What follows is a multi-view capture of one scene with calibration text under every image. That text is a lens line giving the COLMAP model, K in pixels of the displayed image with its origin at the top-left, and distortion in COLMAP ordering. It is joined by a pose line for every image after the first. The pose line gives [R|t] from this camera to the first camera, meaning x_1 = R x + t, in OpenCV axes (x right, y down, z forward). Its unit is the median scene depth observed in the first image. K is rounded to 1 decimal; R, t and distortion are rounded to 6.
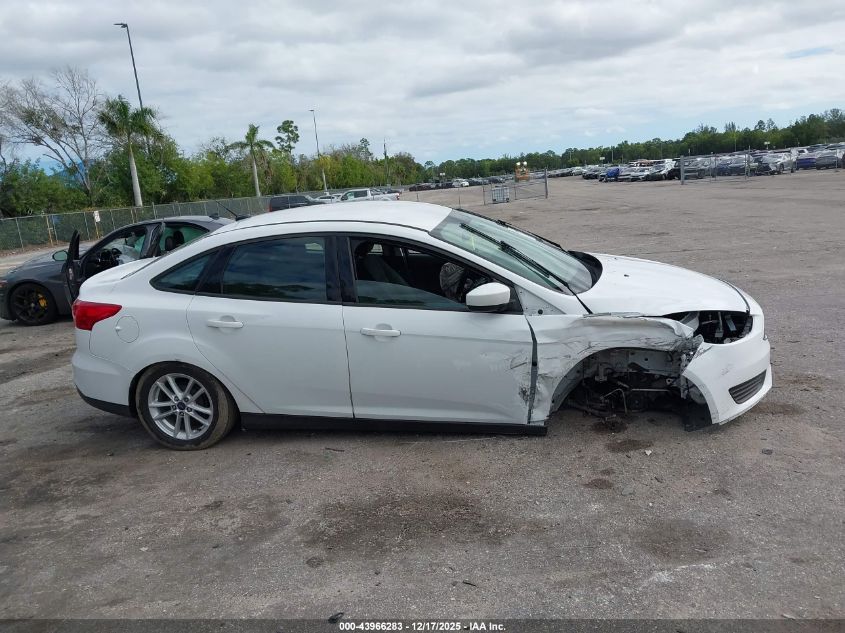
lens RADIAL K [[677.9, 0, 435.3], [0, 677.9, 318.7], [0, 0, 1]] dist [0.011292, -0.035958]
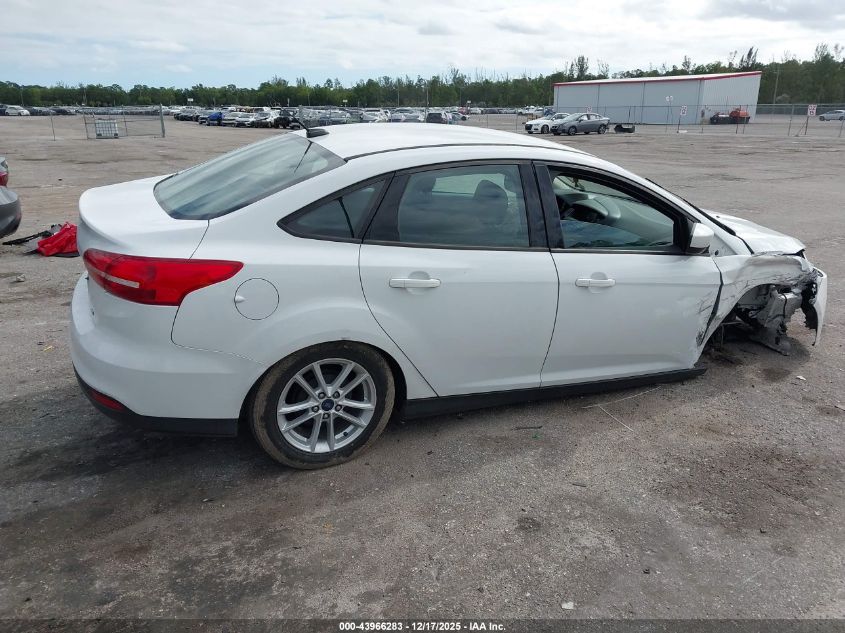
lens RADIAL K [[663.7, 0, 425.5], [0, 663.7, 317.0], [0, 0, 1]] dist [0.016711, 0.002288]
pose [[0.821116, -0.080525, 0.565052, -0.662057], [0.037045, 0.995429, 0.088025, -0.016536], [-0.569558, -0.051347, 0.820346, 0.388388]]
